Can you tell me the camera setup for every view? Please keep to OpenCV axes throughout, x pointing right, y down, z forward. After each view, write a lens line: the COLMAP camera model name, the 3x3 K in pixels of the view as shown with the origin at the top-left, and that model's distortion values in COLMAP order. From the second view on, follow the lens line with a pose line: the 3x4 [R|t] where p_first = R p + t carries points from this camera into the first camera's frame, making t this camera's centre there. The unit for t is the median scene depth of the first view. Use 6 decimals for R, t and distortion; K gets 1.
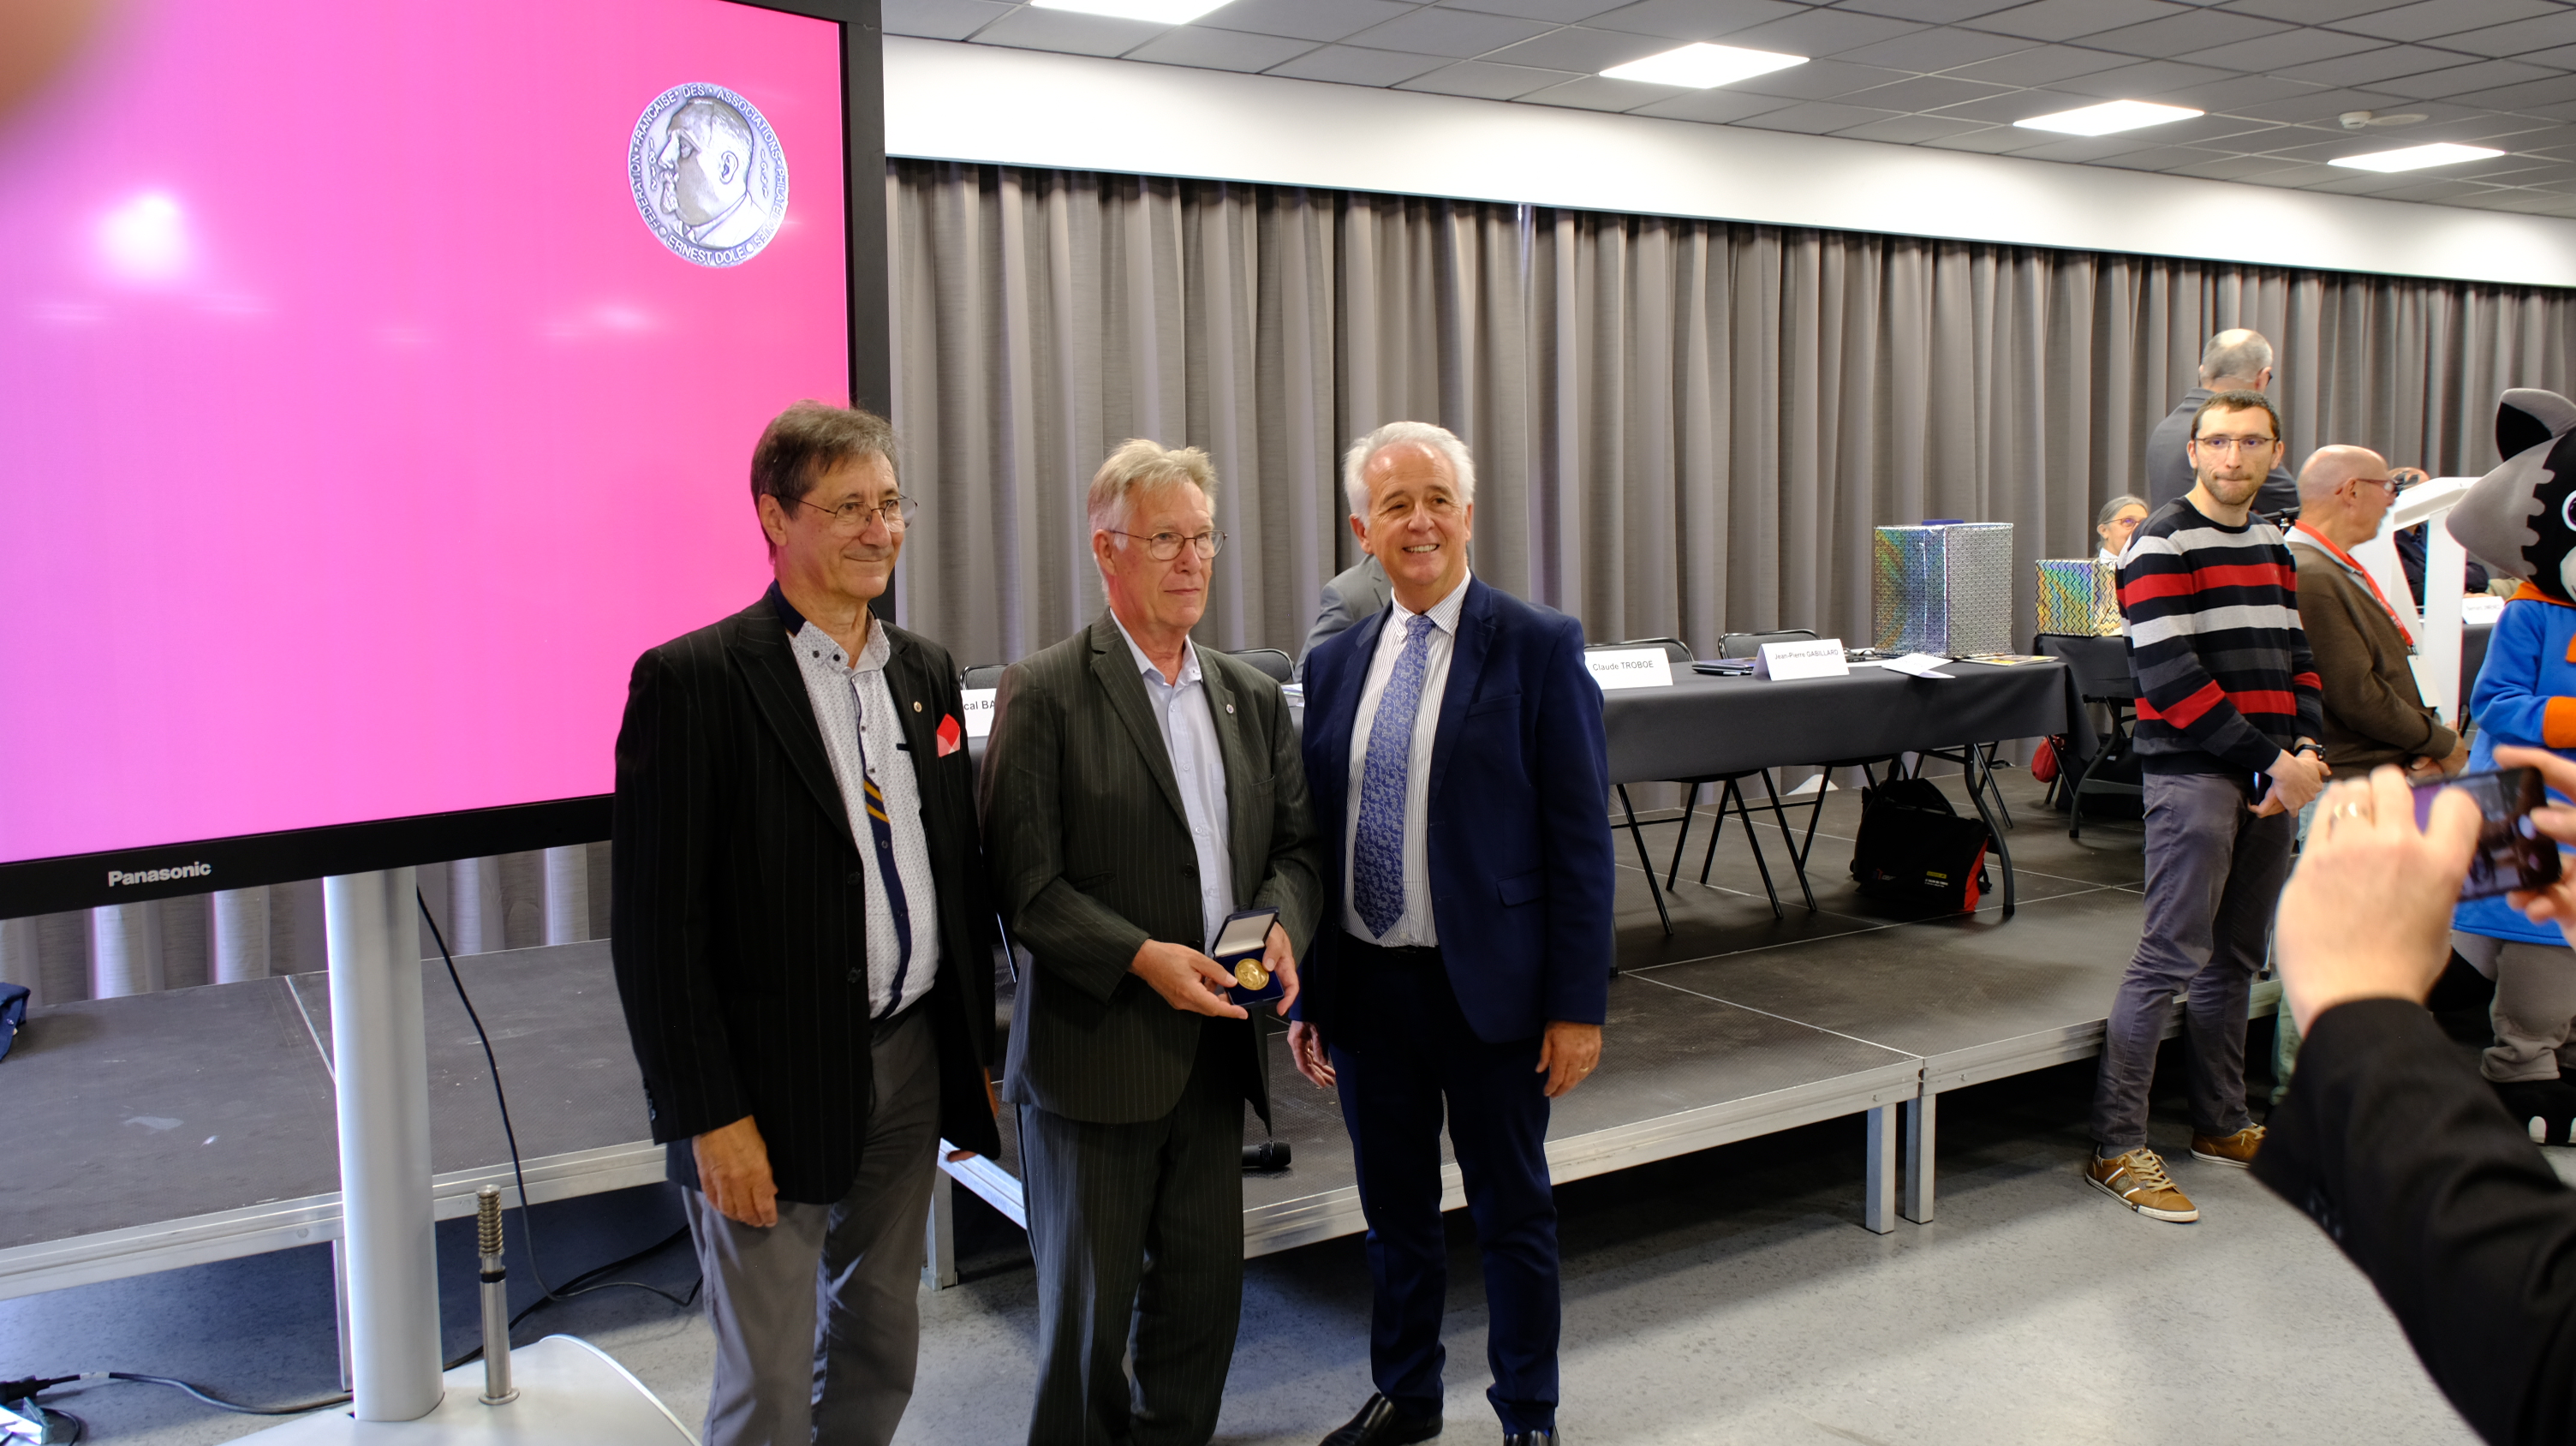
lens RADIAL K [[2042.1, 0, 1271.8], [0, 2042.1, 724.8], [0, 0, 1]] dist [-0.010973, 0.045967]
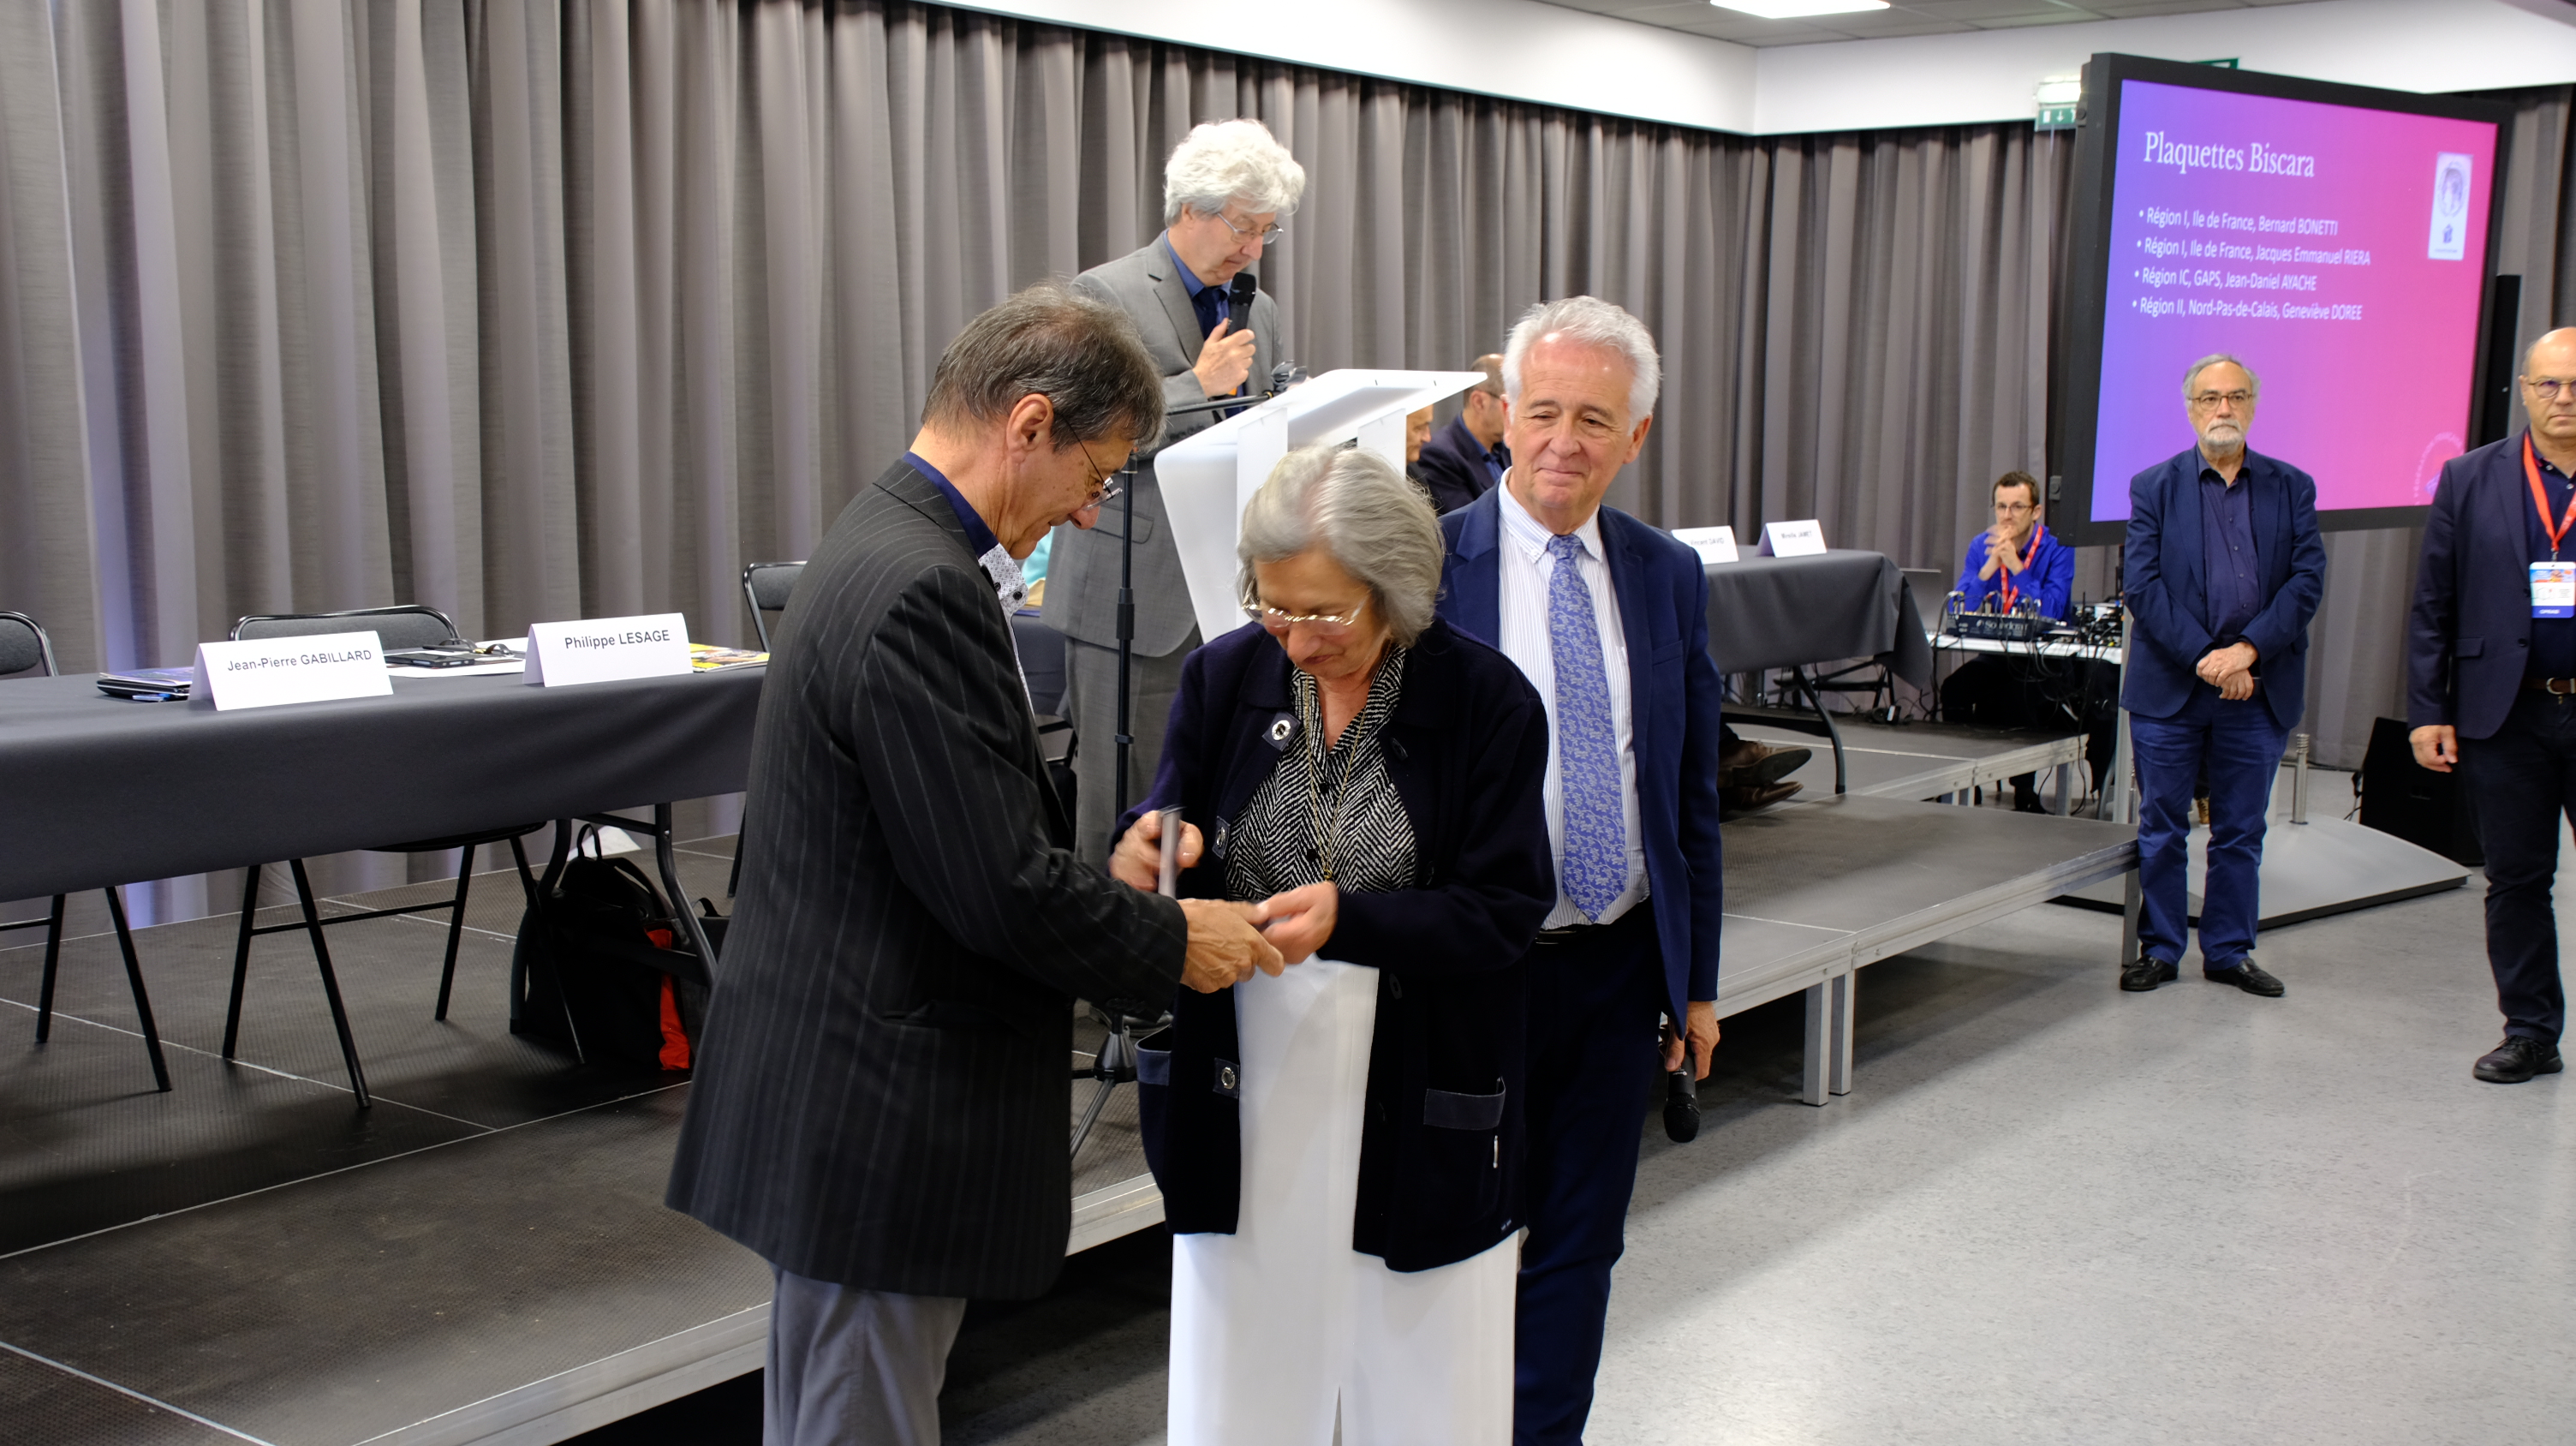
lens RADIAL K [[2807.3, 0, 1293.1], [0, 2807.3, 717.0], [0, 0, 1]] dist [0.102442, 0.000000]
pose [[0.931090, -0.021306, 0.364166, 0.149329], [0.018730, 0.999768, 0.010602, -0.014423], [-0.364308, -0.003050, 0.931274, 0.119802]]
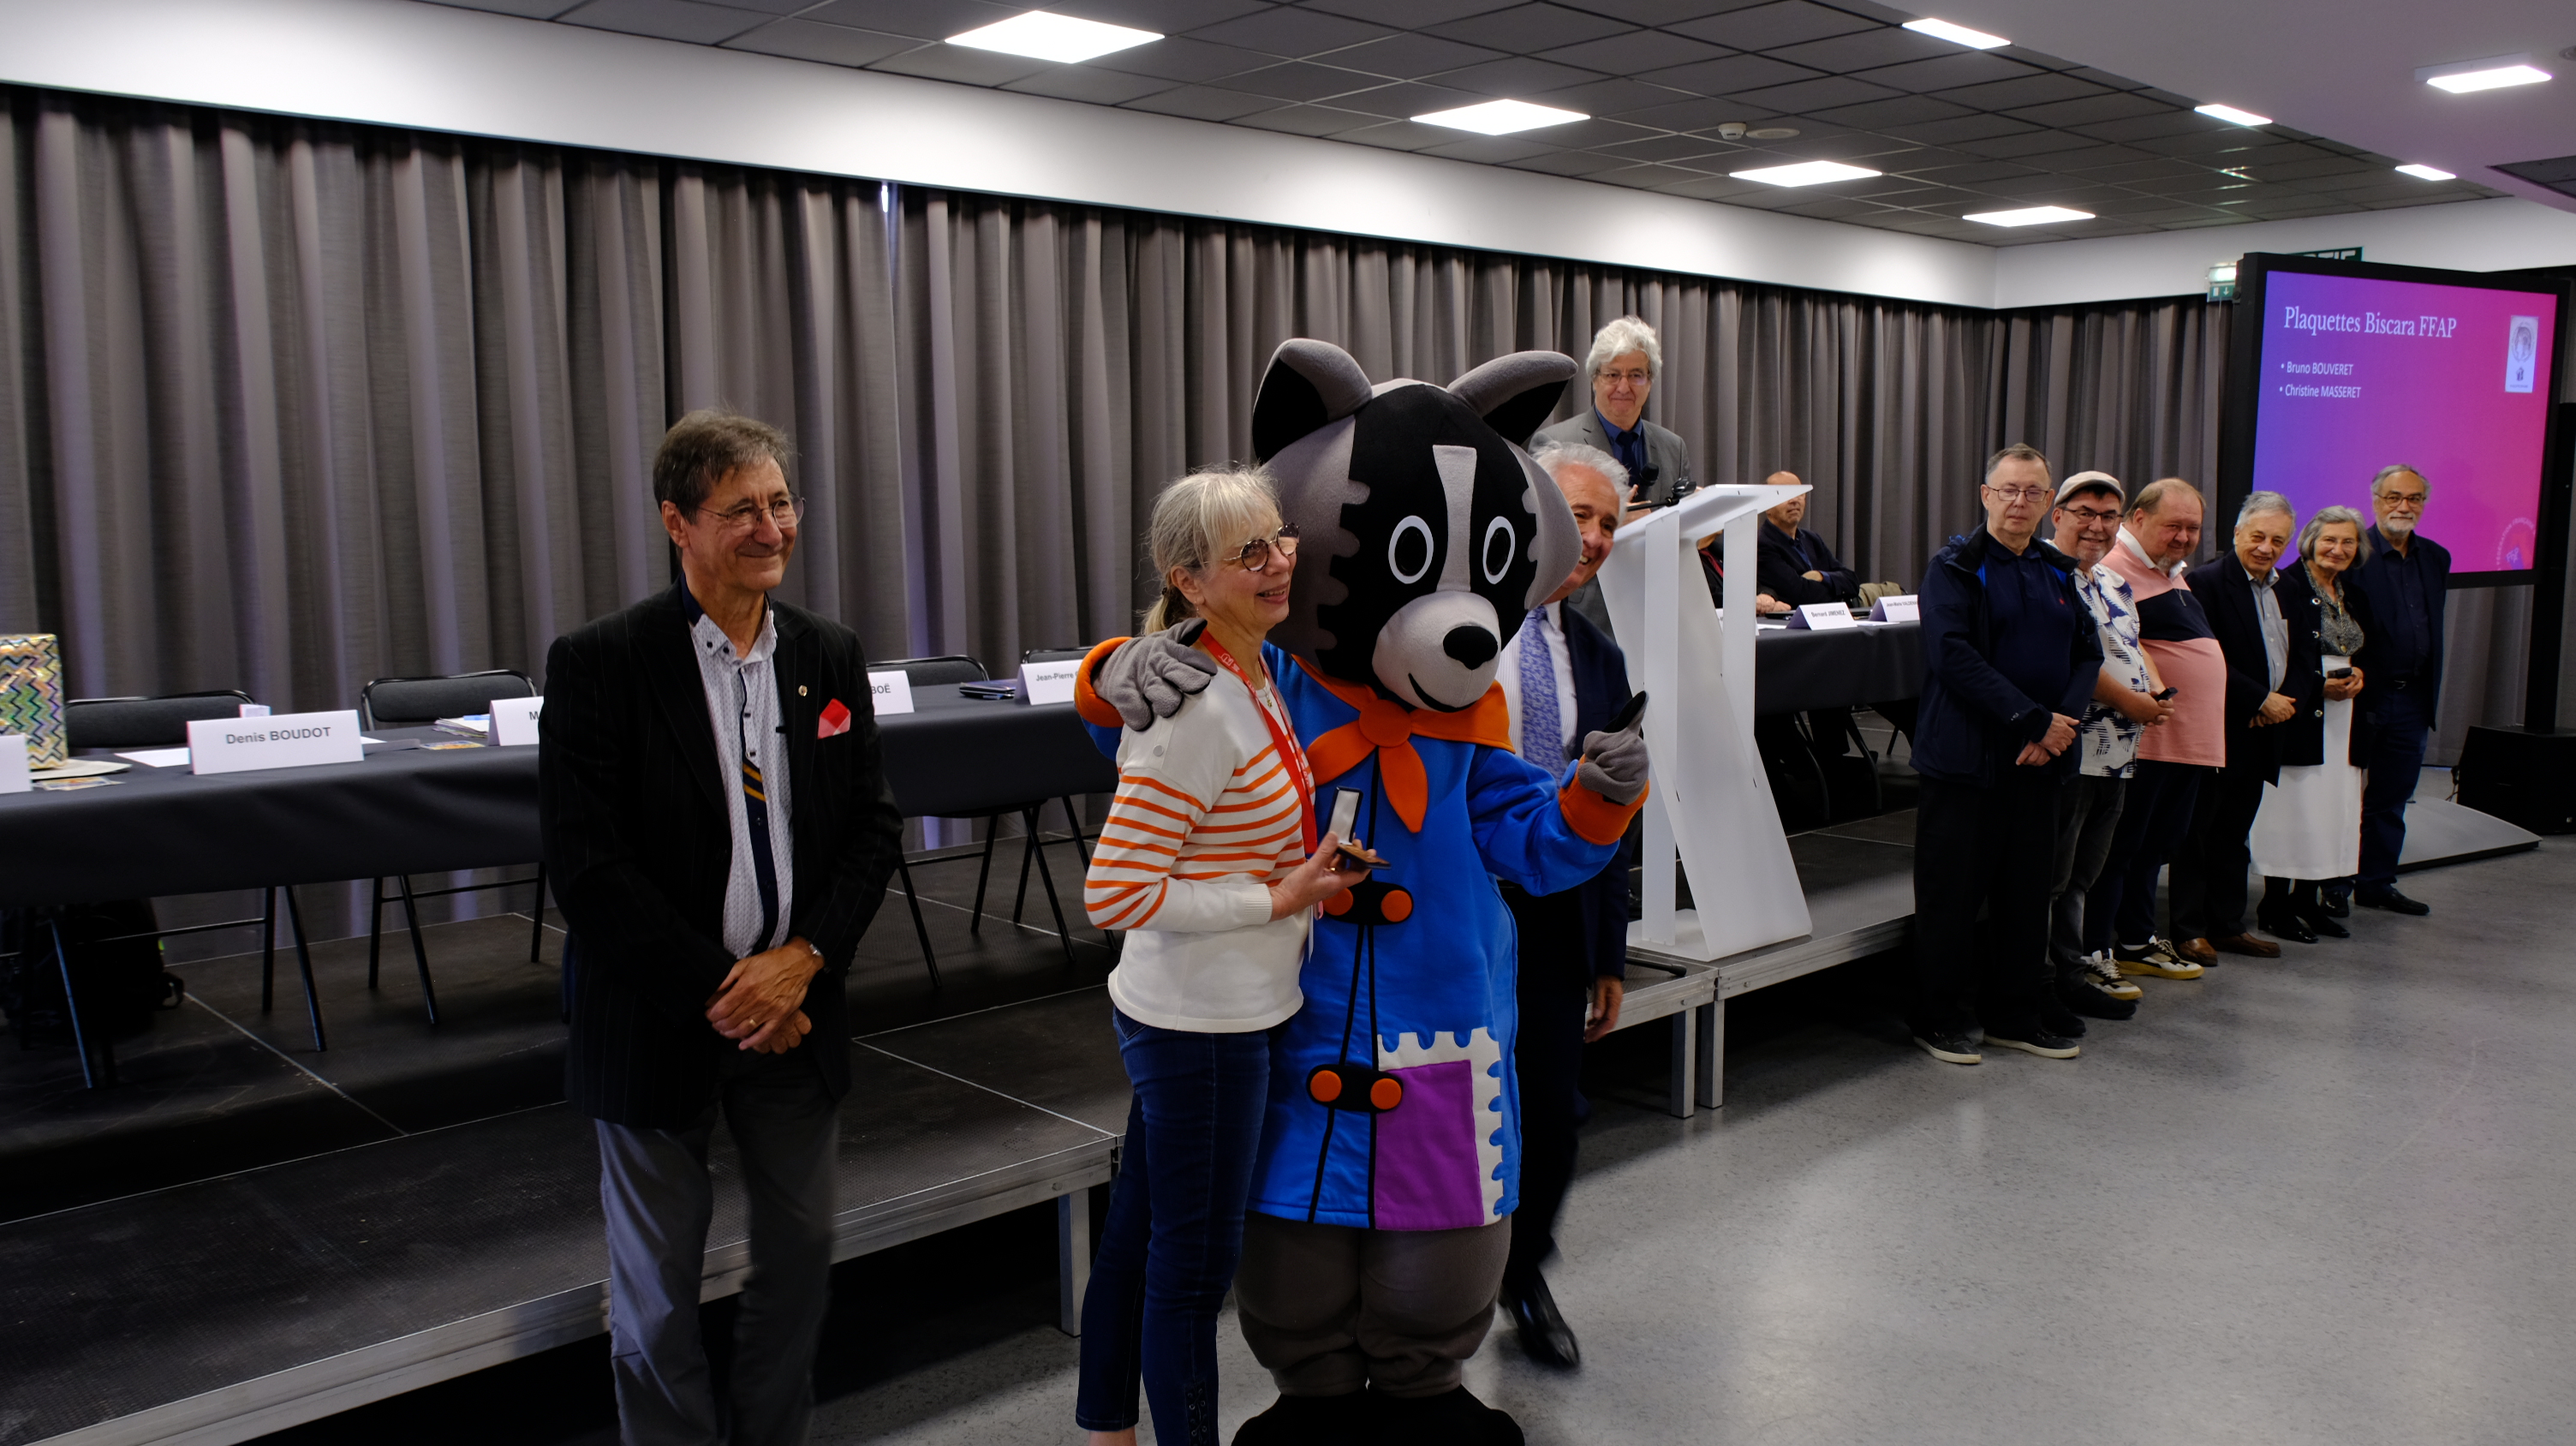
lens RADIAL K [[2042.1, 0, 1294.3], [0, 2042.1, 708.4], [0, 0, 1]] dist [-0.010973, 0.045967]
pose [[0.979055, -0.015309, 0.203021, 0.111484], [0.016852, 0.999841, -0.005871, -0.008142], [-0.202898, 0.009169, 0.979157, 0.058379]]
